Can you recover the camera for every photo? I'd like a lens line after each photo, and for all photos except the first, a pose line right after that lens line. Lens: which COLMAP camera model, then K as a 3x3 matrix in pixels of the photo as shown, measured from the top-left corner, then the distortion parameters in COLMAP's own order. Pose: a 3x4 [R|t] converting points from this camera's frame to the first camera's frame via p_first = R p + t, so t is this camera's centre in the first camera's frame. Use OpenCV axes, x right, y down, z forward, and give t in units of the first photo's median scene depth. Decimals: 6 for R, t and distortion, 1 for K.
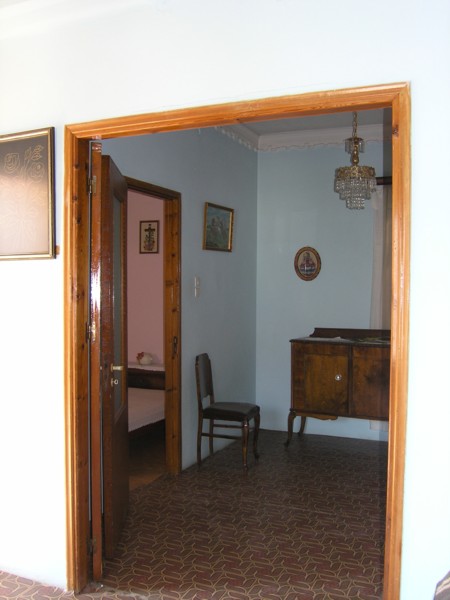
lens RADIAL K [[580.5, 0, 225.5], [0, 580.5, 300.6], [0, 0, 1]] dist [-0.079347, 0.000000]
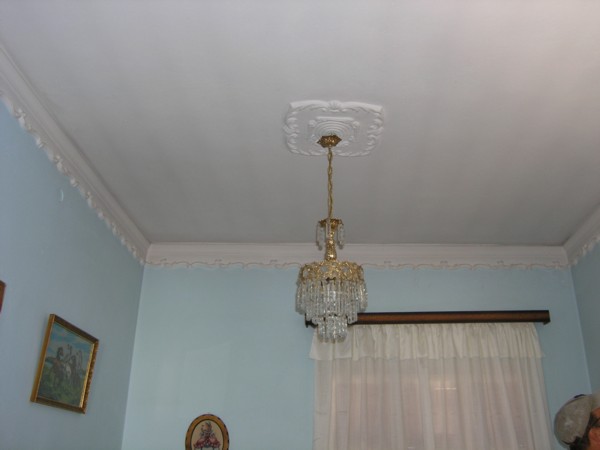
lens RADIAL K [[580.5, 0, 299.7], [0, 580.5, 222.7], [0, 0, 1]] dist [-0.079347, 0.000000]
pose [[0.932405, 0.156511, 0.325768, -0.003755], [-0.001018, 0.902503, -0.430682, -0.012375], [-0.361413, 0.401239, 0.841658, 0.379555]]
